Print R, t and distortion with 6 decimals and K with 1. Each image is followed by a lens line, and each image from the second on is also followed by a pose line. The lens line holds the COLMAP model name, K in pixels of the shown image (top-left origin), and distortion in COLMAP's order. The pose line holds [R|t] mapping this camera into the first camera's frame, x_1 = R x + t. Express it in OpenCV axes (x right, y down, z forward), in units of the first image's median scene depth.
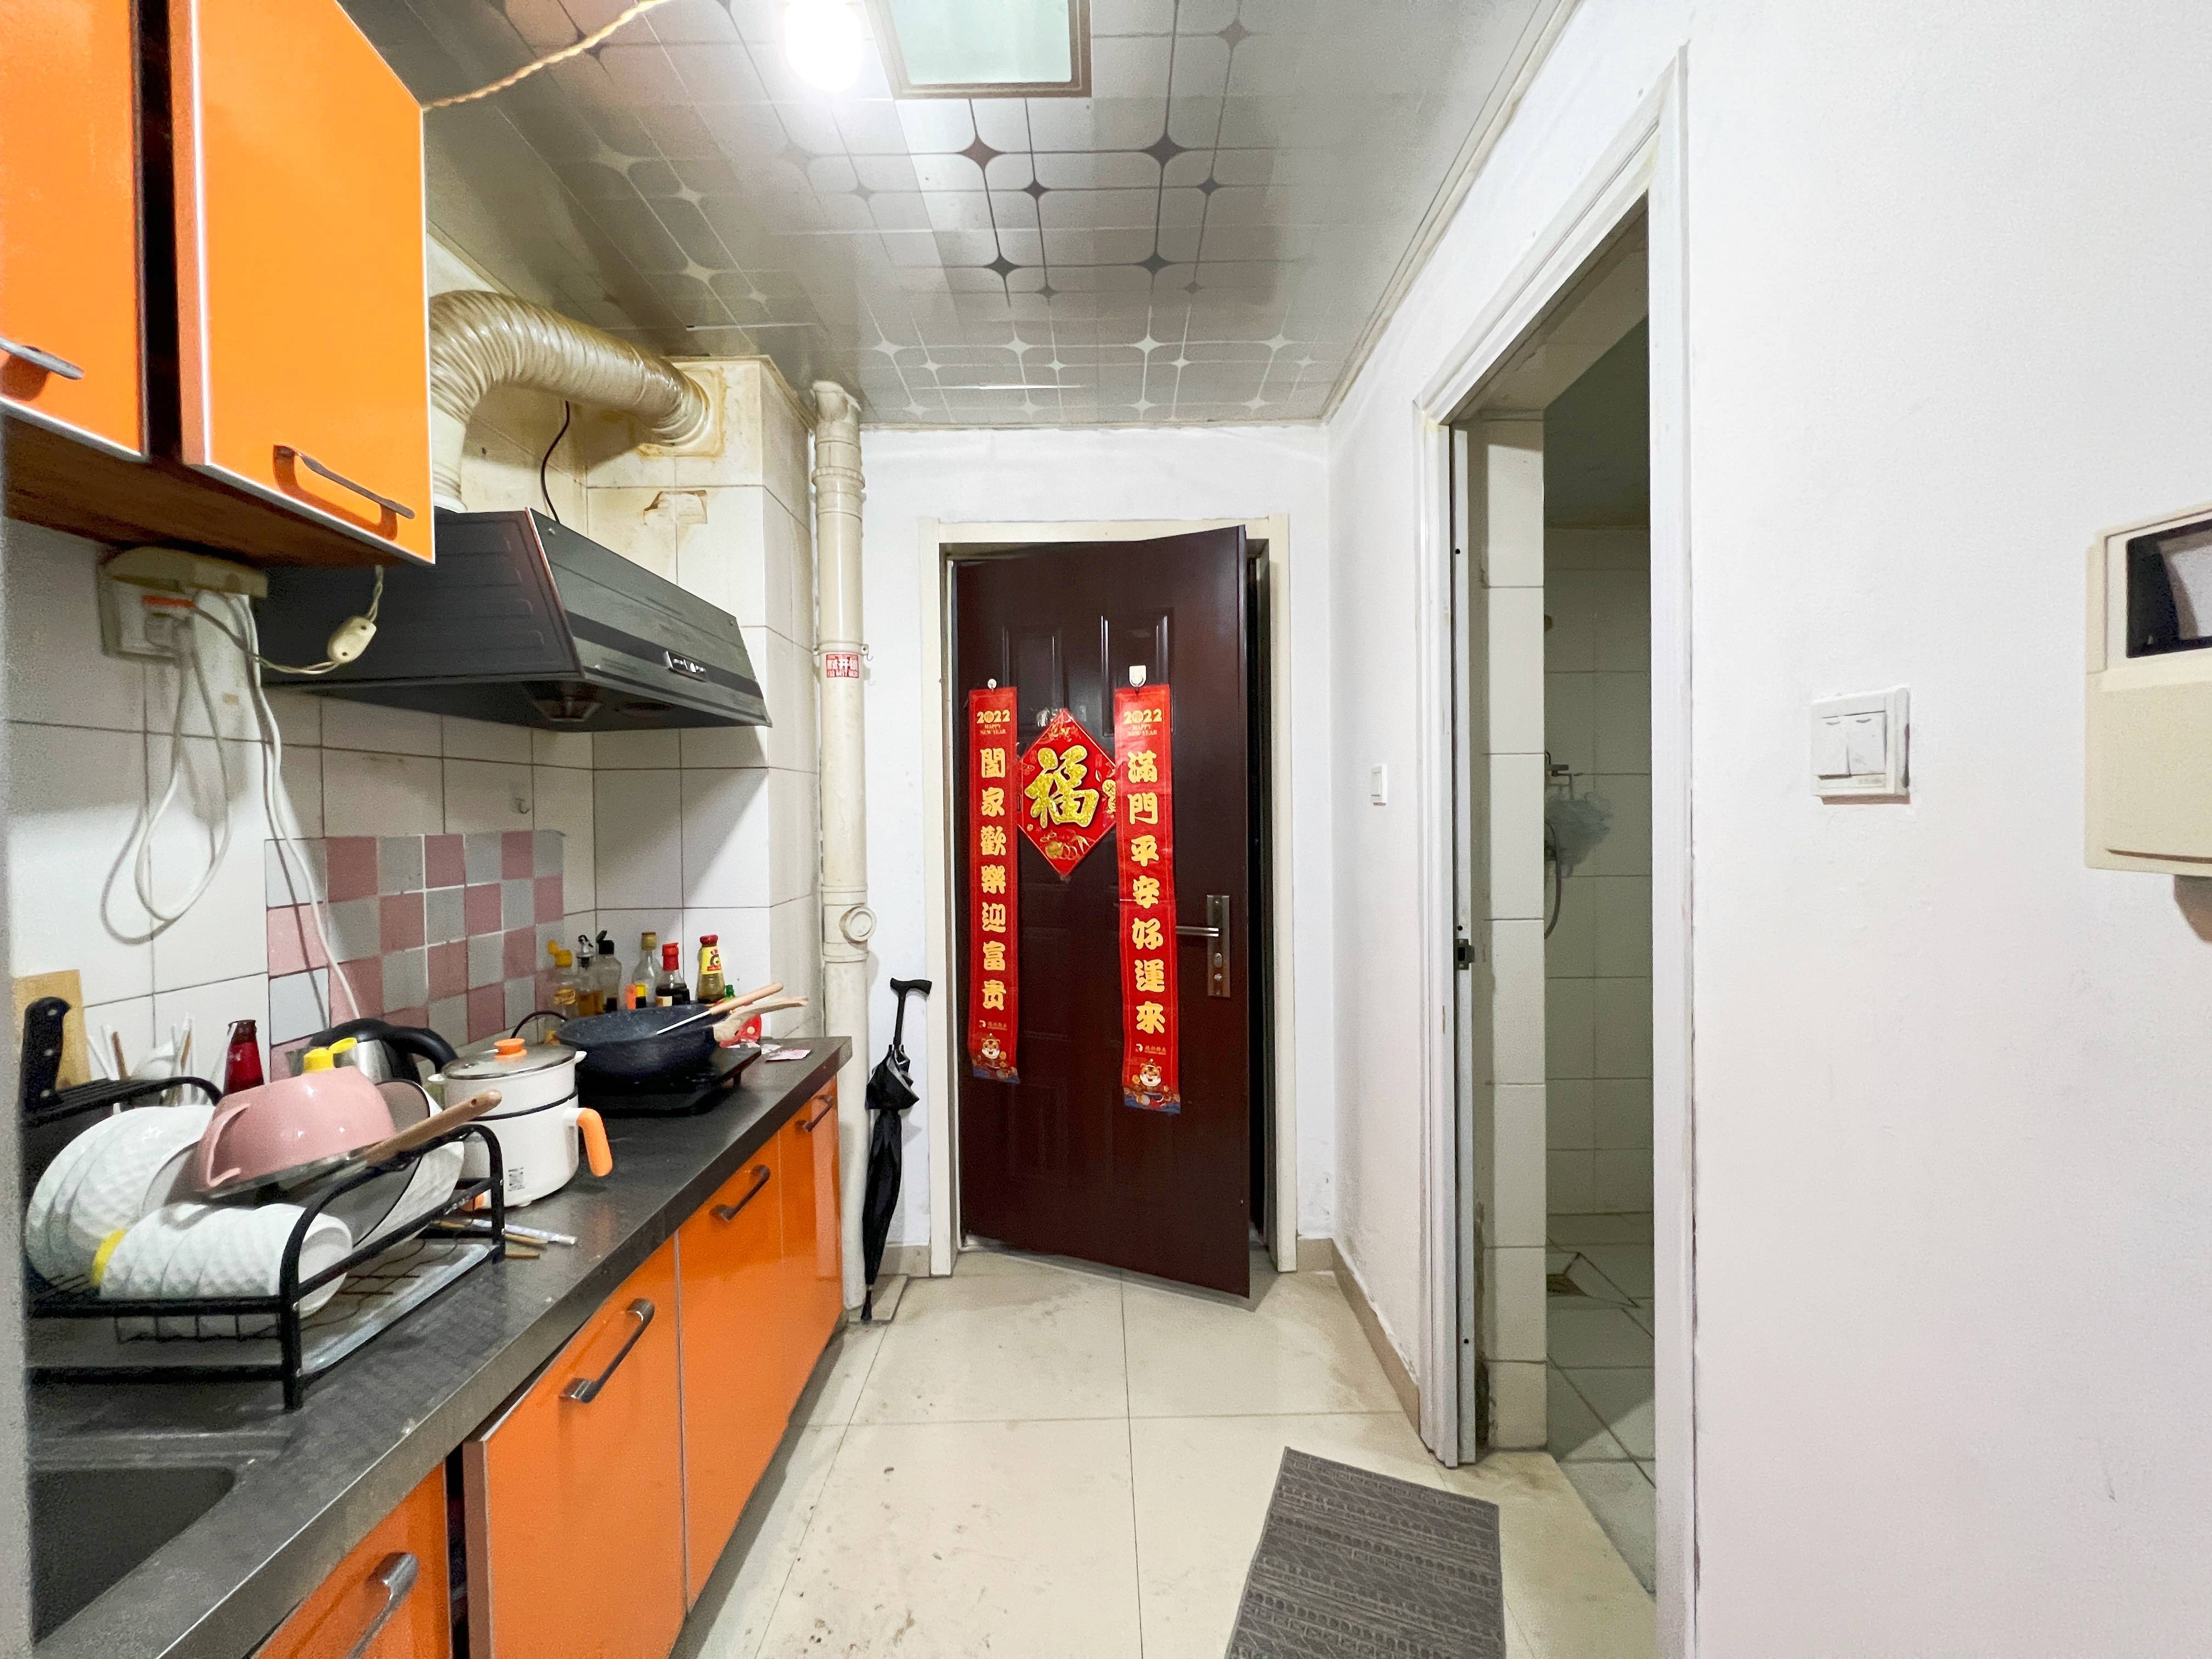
lens RADIAL K [[882.6, 0, 1106.6], [0, 882.6, 825.5], [0, 0, 1]] dist [0.000260, -0.000026]
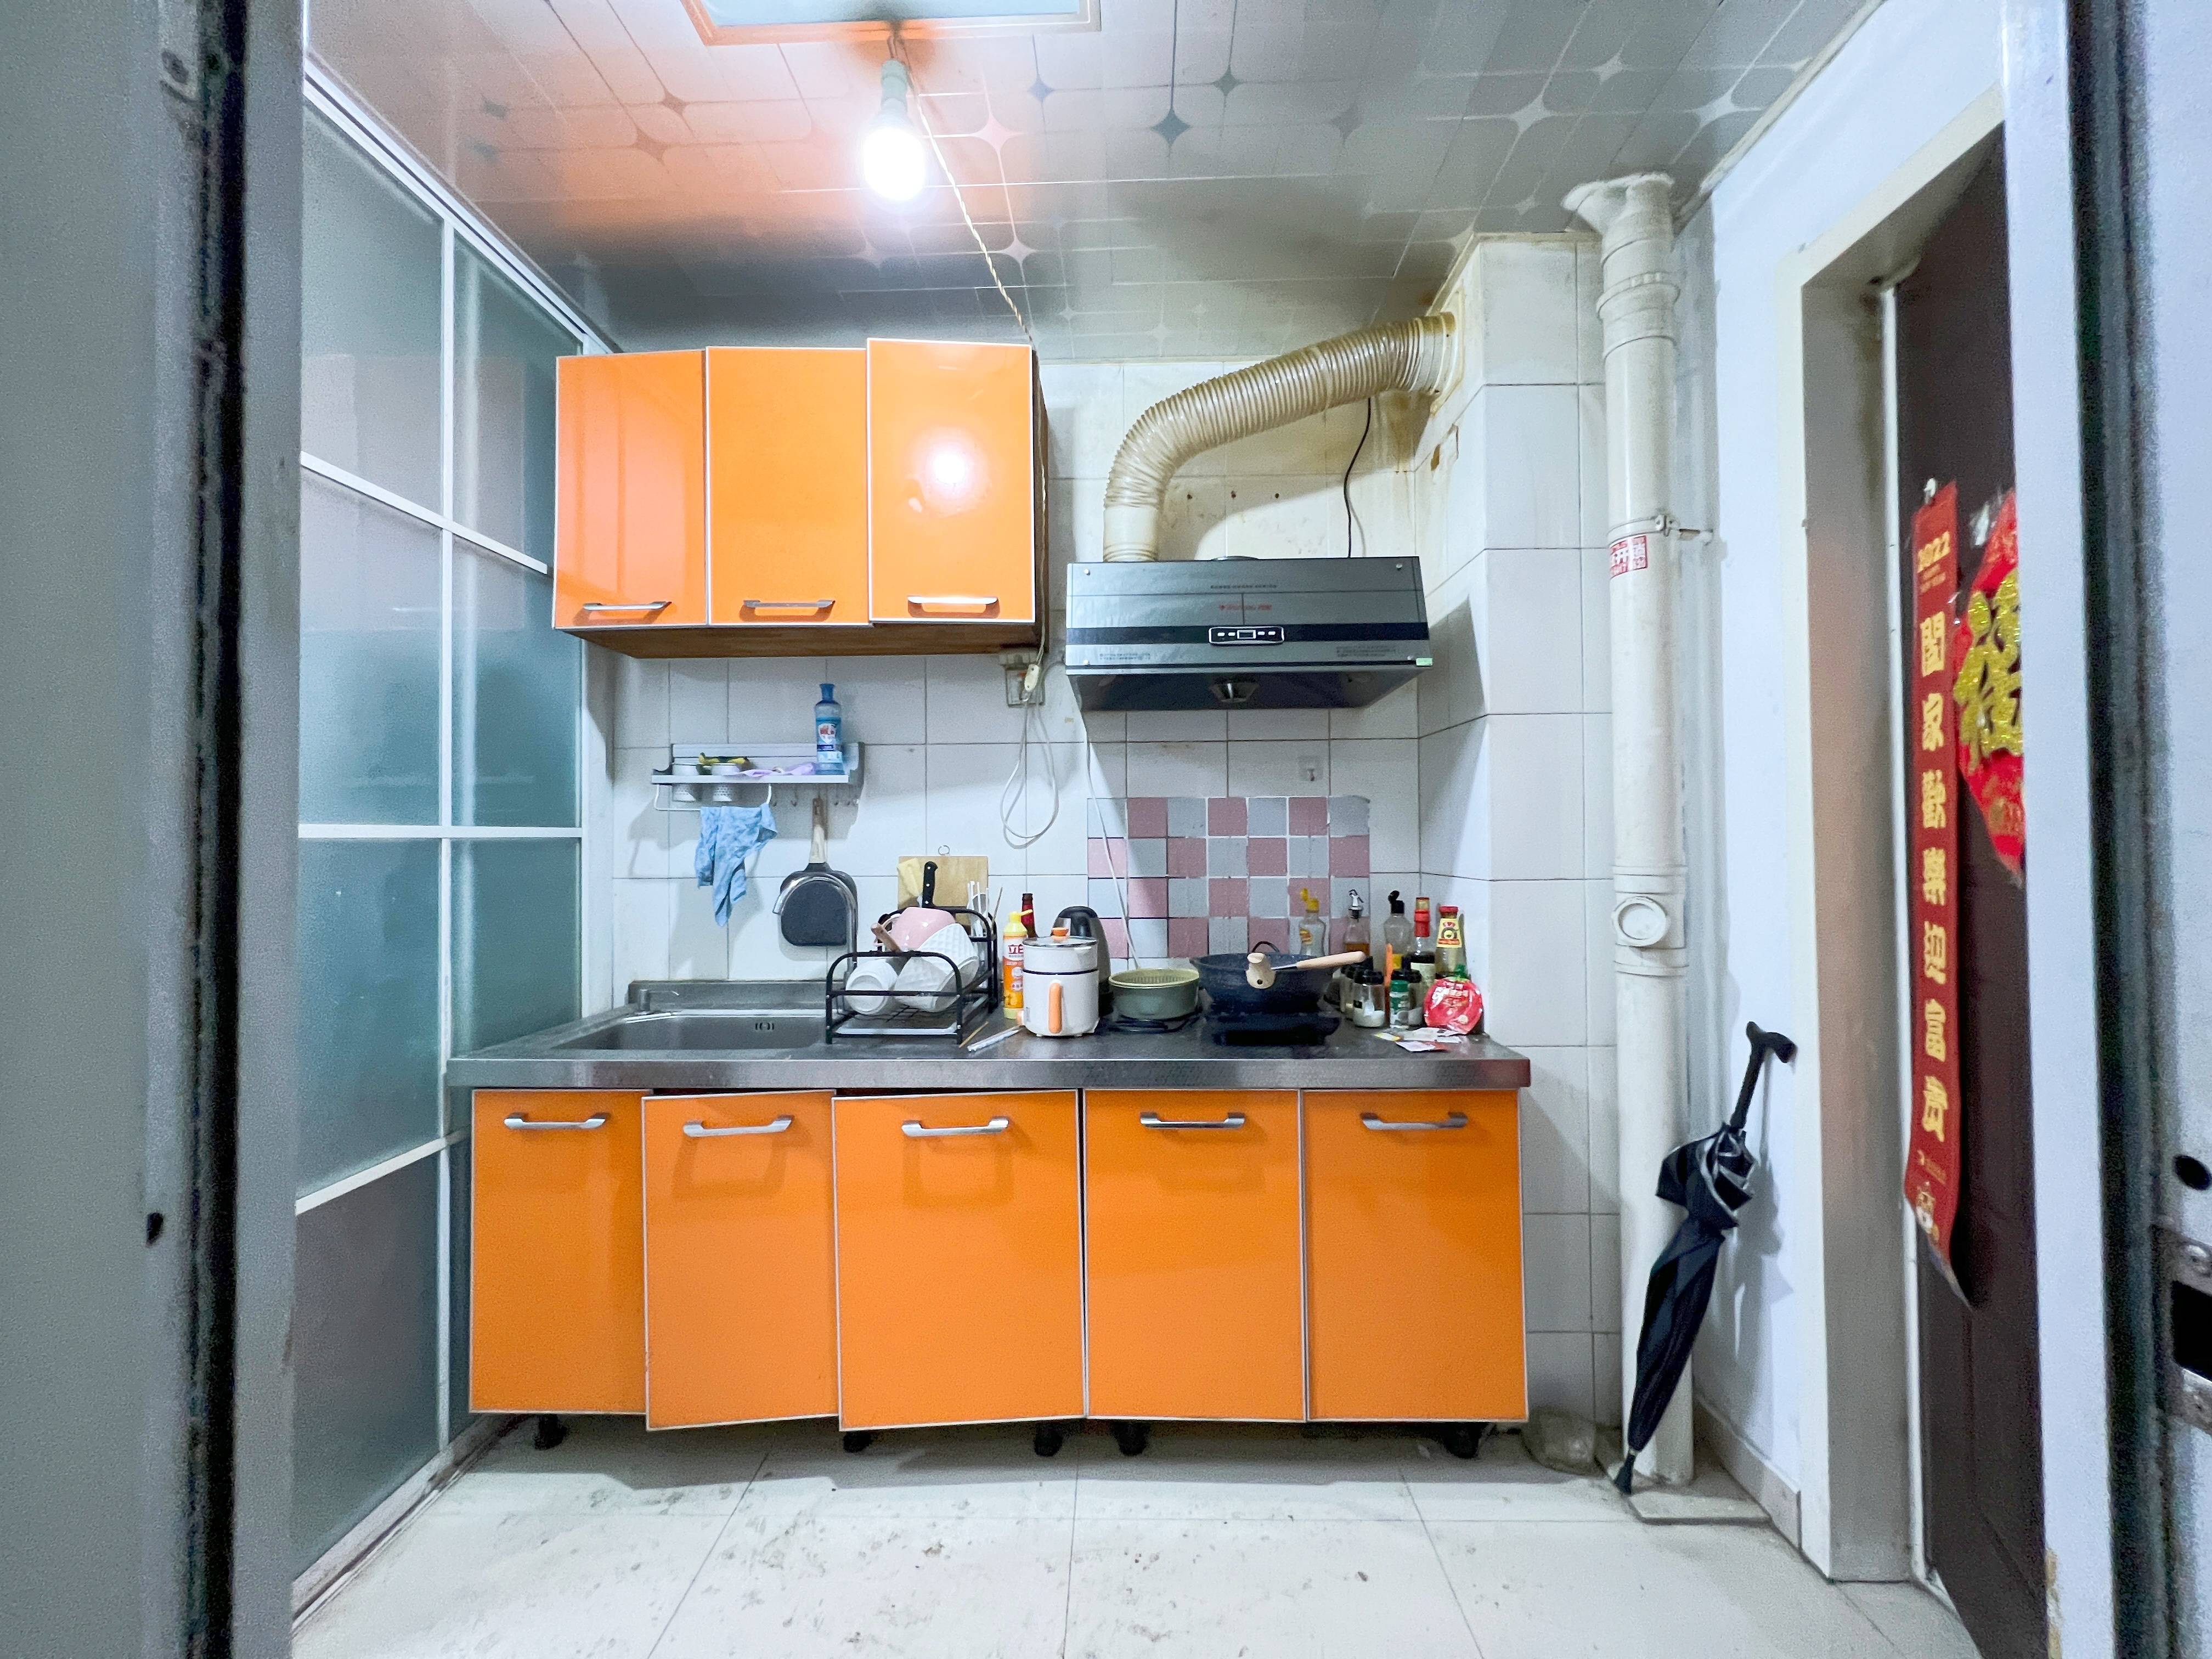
lens RADIAL K [[882.6, 0, 1106.6], [0, 882.6, 825.5], [0, 0, 1]] dist [0.000260, -0.000026]
pose [[-0.031748, -0.003211, -0.999491, 0.515809], [-0.008106, 0.999963, -0.002955, 0.049771], [0.999463, 0.008008, -0.031773, 0.723907]]
